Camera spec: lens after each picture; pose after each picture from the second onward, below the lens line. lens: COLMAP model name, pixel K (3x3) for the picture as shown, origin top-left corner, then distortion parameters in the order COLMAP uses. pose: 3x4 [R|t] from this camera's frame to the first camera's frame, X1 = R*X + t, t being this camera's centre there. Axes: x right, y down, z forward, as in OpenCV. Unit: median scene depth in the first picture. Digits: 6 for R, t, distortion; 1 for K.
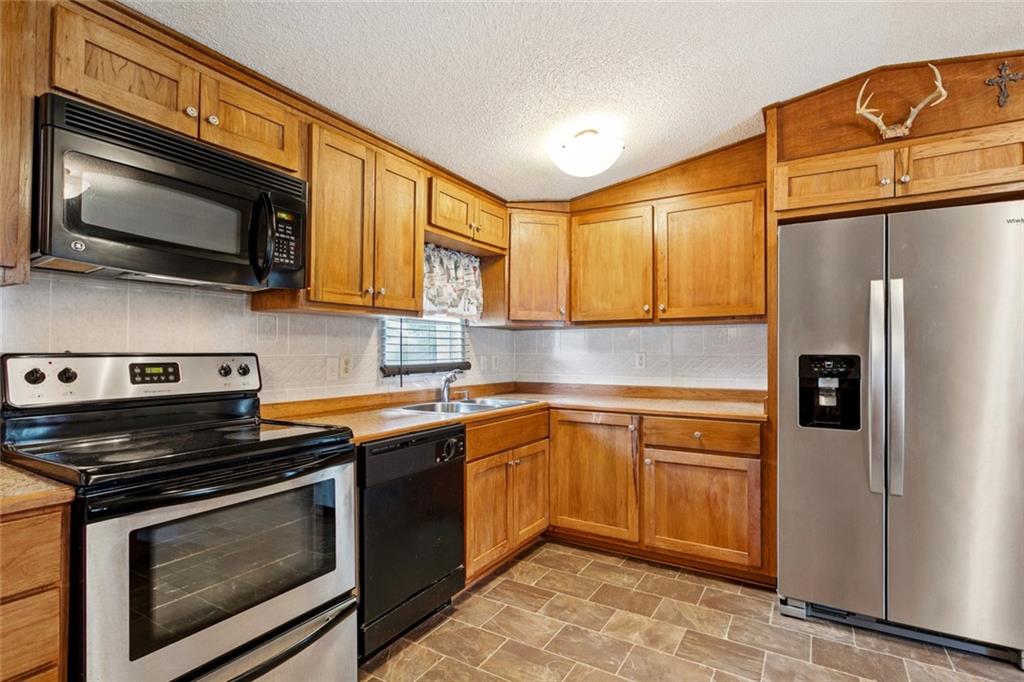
lens RADIAL K [[496.2, 0, 510.8], [0, 496.2, 349.2], [0, 0, 1]] dist [0.001129, 0.000422]
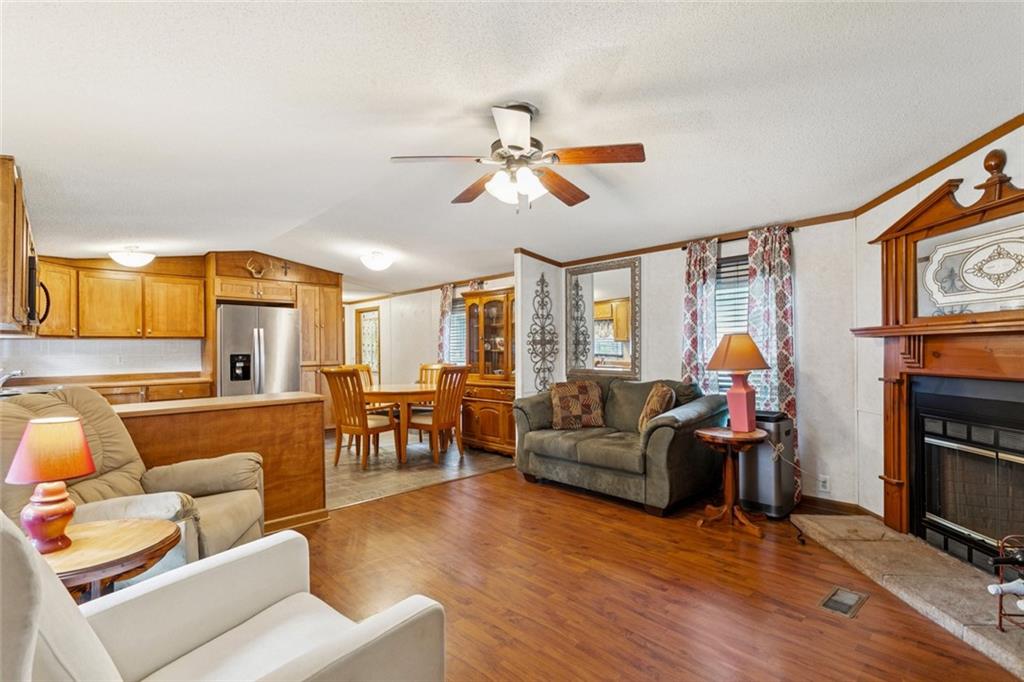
lens RADIAL K [[496.2, 0, 510.8], [0, 496.2, 349.2], [0, 0, 1]] dist [0.001129, 0.000422]
pose [[0.286152, -0.004317, 0.958175, -1.222714], [0.005477, 0.999981, 0.002870, -0.011851], [-0.958169, 0.004427, 0.286170, -0.955244]]
